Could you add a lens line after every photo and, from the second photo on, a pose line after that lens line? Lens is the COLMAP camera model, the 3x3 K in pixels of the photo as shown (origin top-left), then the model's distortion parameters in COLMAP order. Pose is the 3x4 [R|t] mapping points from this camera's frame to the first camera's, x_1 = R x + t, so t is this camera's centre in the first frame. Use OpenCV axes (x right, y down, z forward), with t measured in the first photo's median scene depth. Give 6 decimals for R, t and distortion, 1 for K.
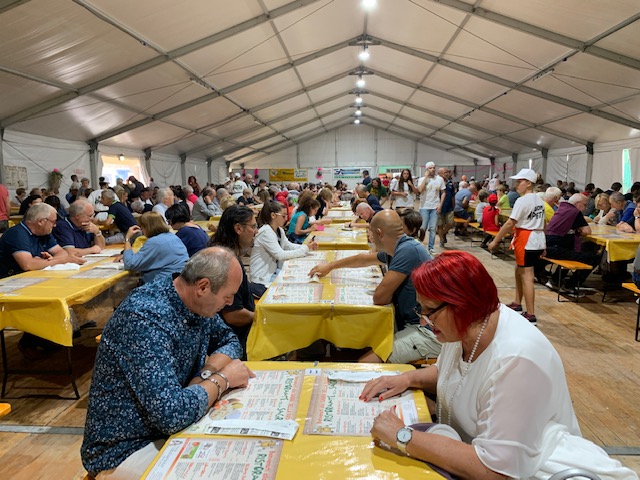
lens RADIAL K [[442.0, 0, 320.0], [0, 442.0, 240.0], [0, 0, 1]] dist [0.027332, -0.002770]
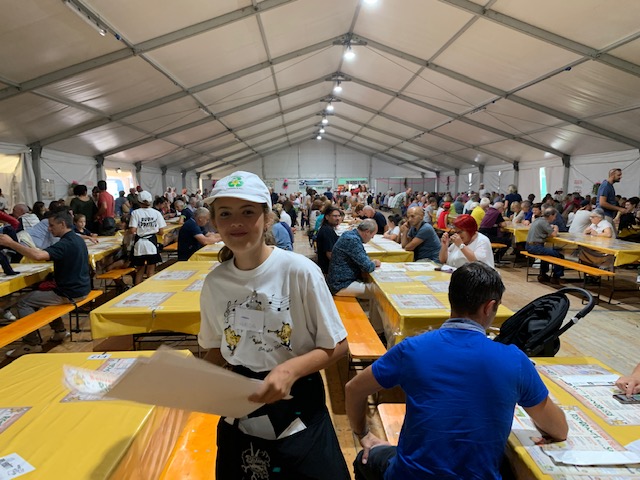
lens RADIAL K [[442.0, 0, 320.0], [0, 442.0, 240.0], [0, 0, 1]] dist [0.027332, -0.002770]
pose [[0.993474, -0.009604, 0.113654, -0.063652], [0.012132, 0.999694, -0.021580, 0.015178], [-0.113412, 0.022818, 0.993286, -0.132363]]
